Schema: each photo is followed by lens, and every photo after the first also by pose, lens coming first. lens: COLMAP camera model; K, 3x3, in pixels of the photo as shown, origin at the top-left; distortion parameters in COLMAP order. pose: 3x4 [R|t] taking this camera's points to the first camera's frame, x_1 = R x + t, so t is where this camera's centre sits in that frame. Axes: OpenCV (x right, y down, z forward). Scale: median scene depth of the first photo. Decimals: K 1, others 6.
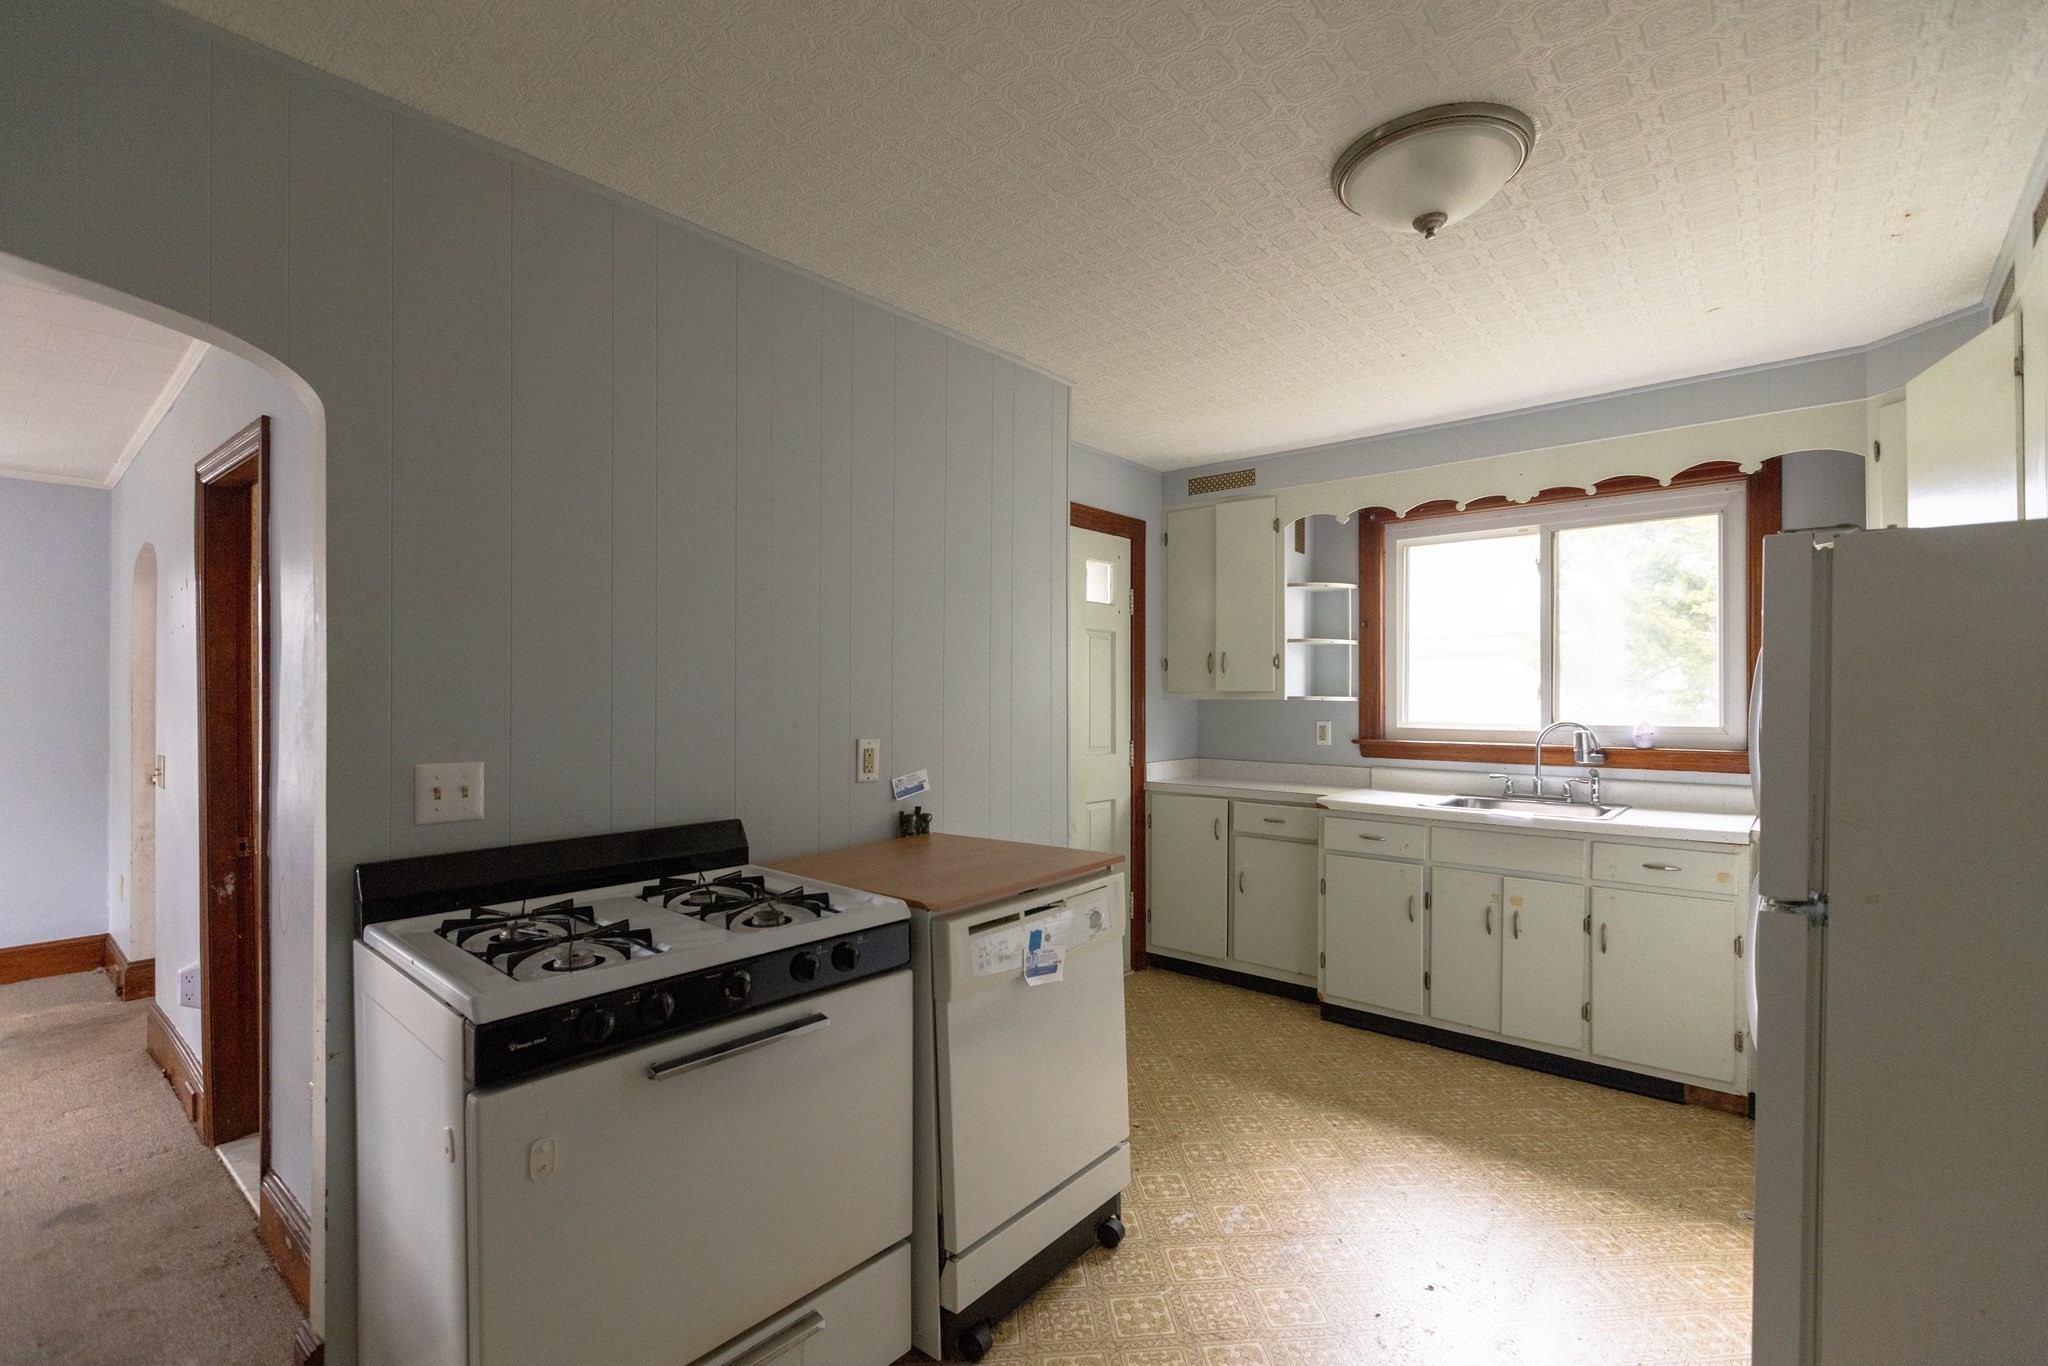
lens RADIAL K [[922.1, 0, 1022.4], [0, 922.1, 704.6], [0, 0, 1]] dist [0.015946, 0.000268]
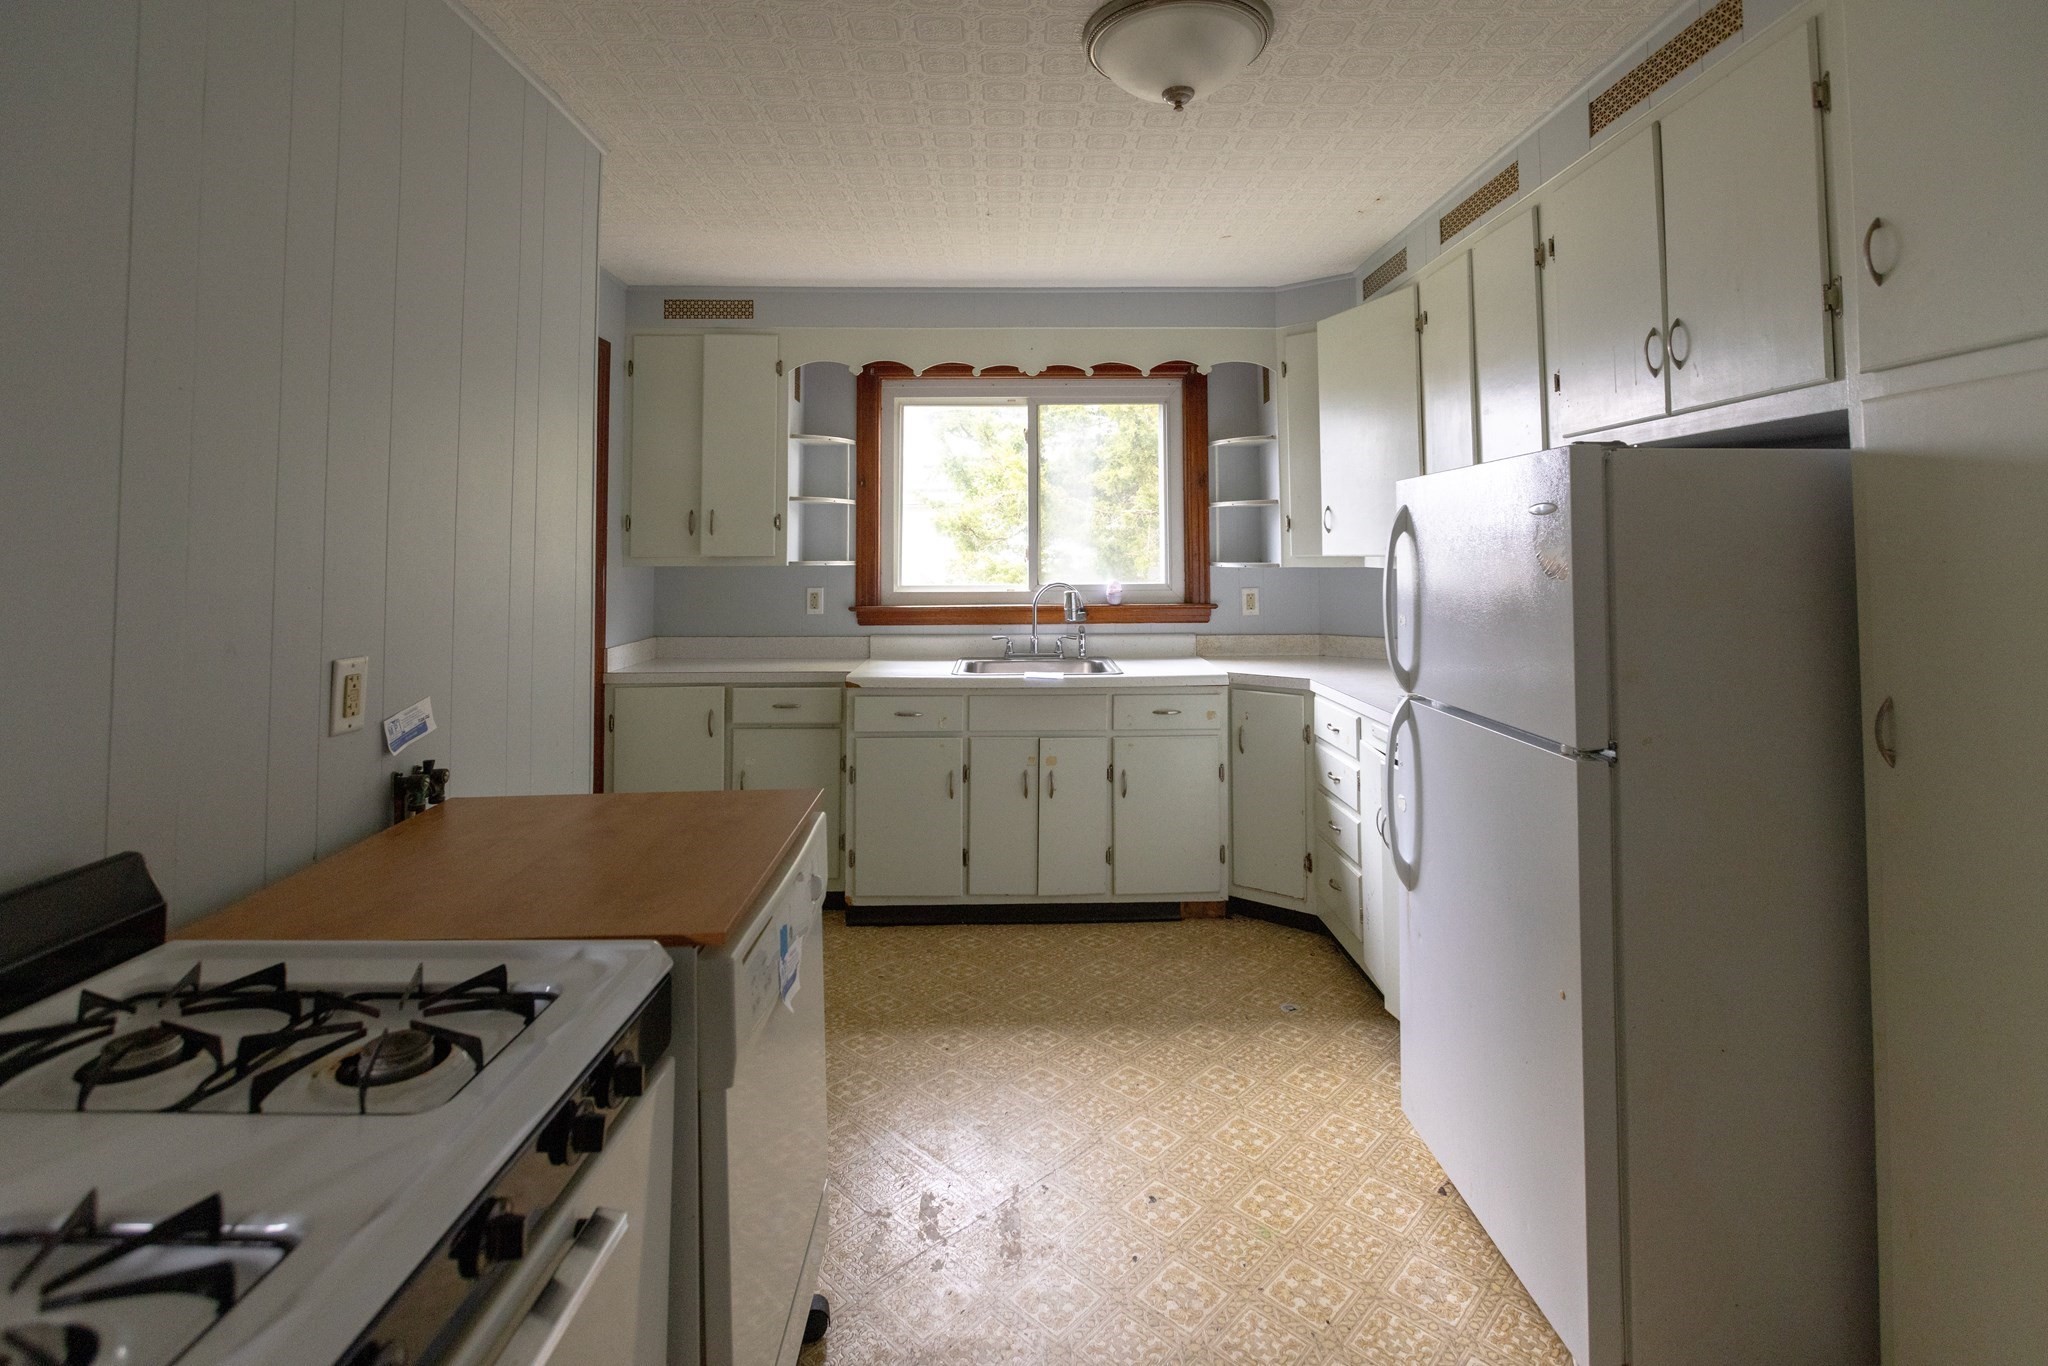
lens RADIAL K [[972.2, 0, 1024.2], [0, 972.2, 506.3], [0, 0, 1]] dist [0.001721, 0.000401]
pose [[0.750555, 0.020192, 0.660499, -0.186731], [0.014029, 0.998821, -0.046476, -0.018029], [-0.660658, 0.044149, 0.749387, 0.181288]]
